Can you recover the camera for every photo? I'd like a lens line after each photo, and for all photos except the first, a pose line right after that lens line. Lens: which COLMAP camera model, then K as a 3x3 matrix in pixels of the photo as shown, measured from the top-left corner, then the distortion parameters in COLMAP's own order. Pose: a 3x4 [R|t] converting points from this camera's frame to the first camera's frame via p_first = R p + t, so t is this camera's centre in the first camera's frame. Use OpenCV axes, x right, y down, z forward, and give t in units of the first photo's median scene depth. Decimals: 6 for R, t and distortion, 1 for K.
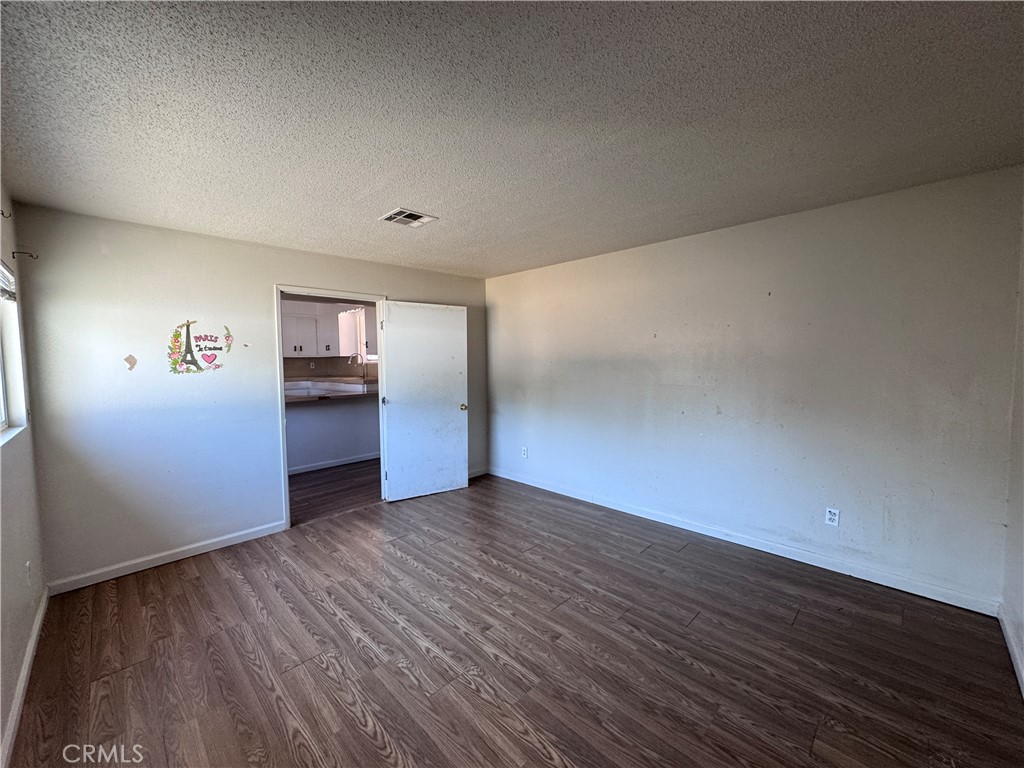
lens RADIAL K [[409.8, 0, 512.9], [0, 409.8, 381.8], [0, 0, 1]] dist [-0.000089, 0.000573]
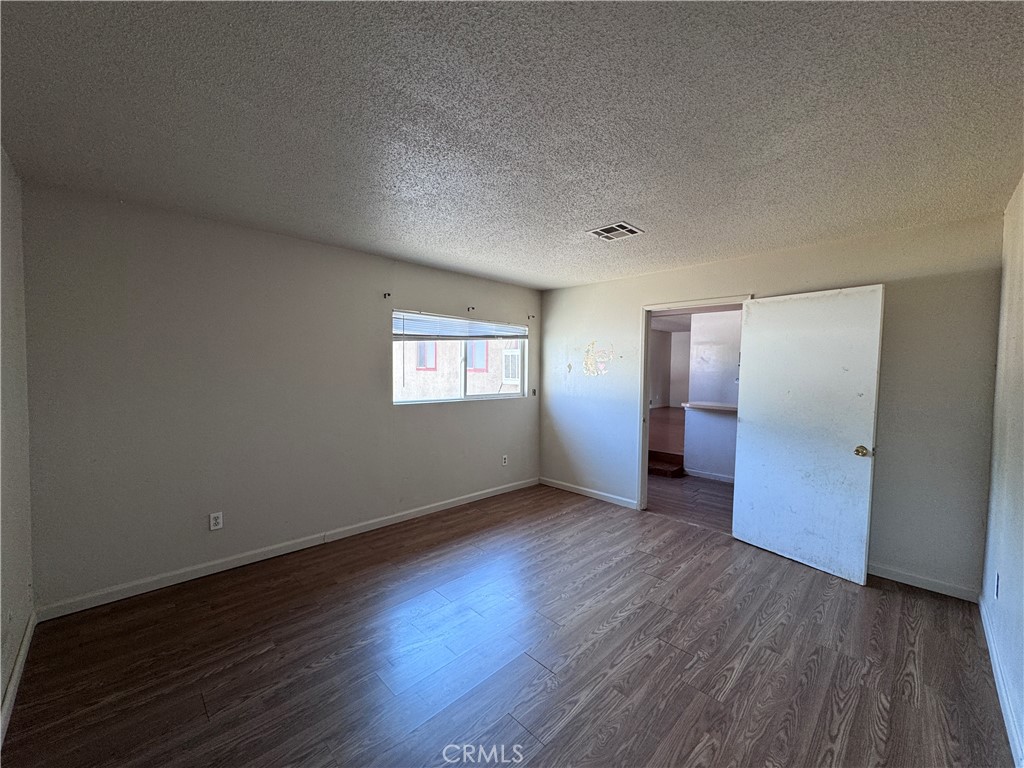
lens RADIAL K [[408.4, 0, 512.5], [0, 408.4, 383.3], [0, 0, 1]] dist [-0.001762, -0.000164]
pose [[-0.010783, 0.052494, -0.998563, 0.607216], [-0.066461, 0.996375, 0.053097, -0.045502], [0.997731, 0.066938, -0.007255, 0.601865]]
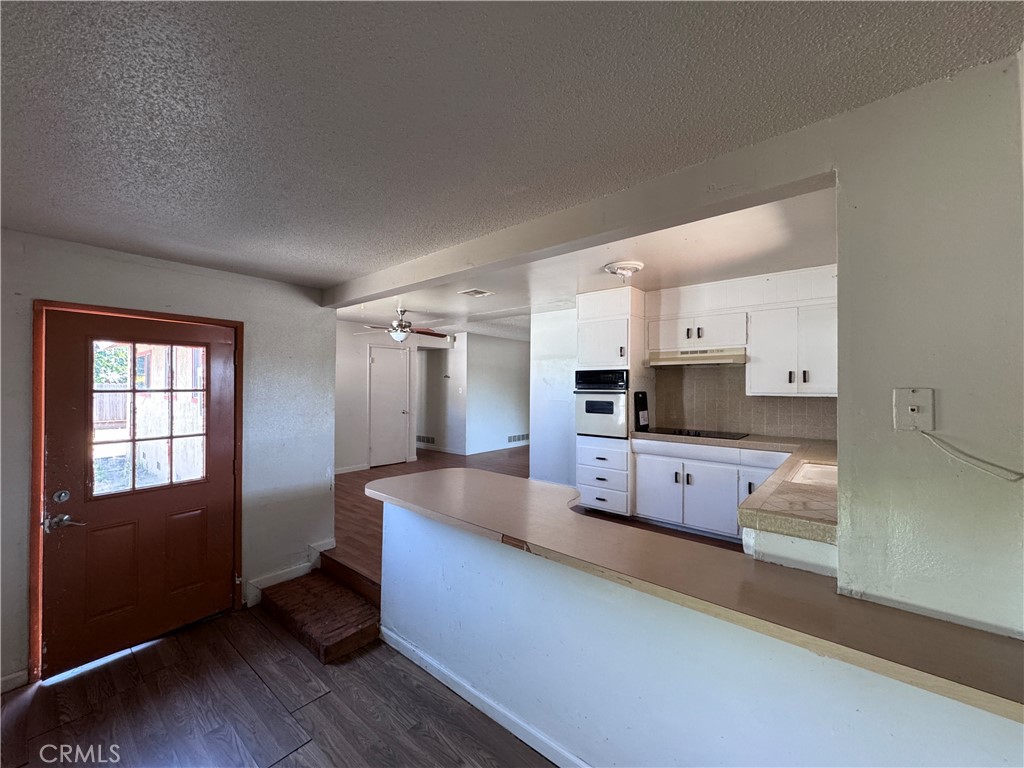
lens RADIAL K [[408.4, 0, 512.5], [0, 408.4, 383.3], [0, 0, 1]] dist [-0.001762, -0.000164]
pose [[0.087808, 0.003784, -0.996130, -0.239053], [-0.061218, 0.998123, -0.001604, -0.117335], [0.994255, 0.061122, 0.087874, 1.413361]]
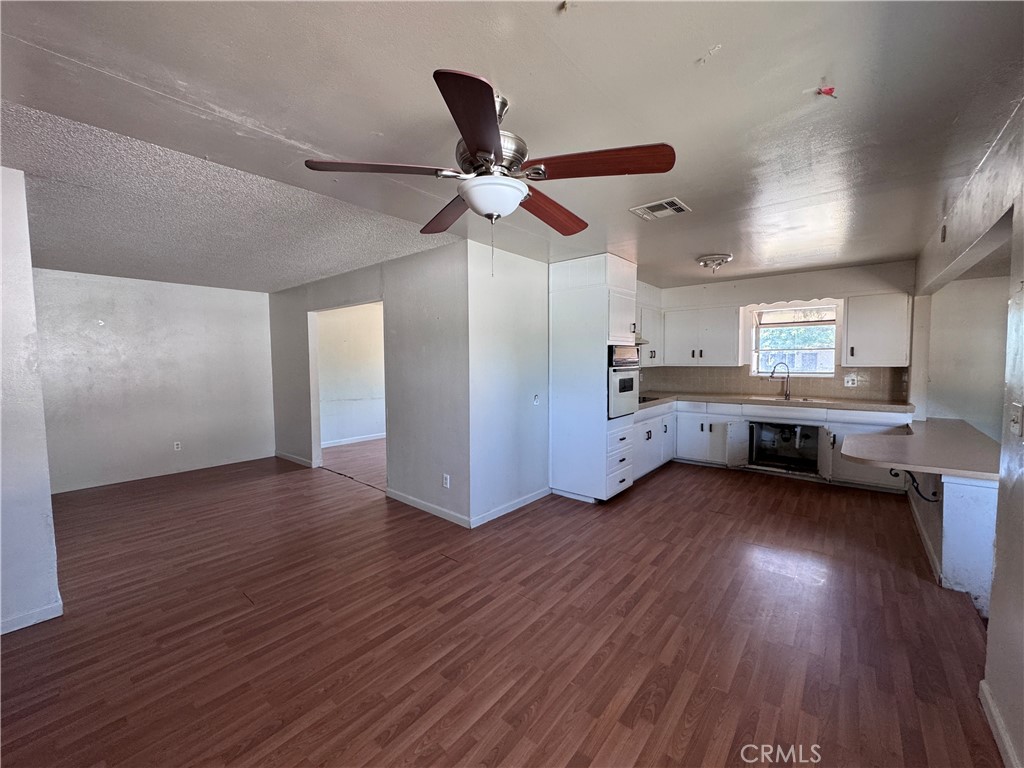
lens RADIAL K [[409.8, 0, 512.9], [0, 409.8, 381.8], [0, 0, 1]] dist [-0.000089, 0.000573]
pose [[0.995585, -0.001341, 0.093856, -1.795541], [0.000946, 0.999991, 0.004247, -0.079921], [-0.093861, -0.004140, 0.995577, 0.690424]]
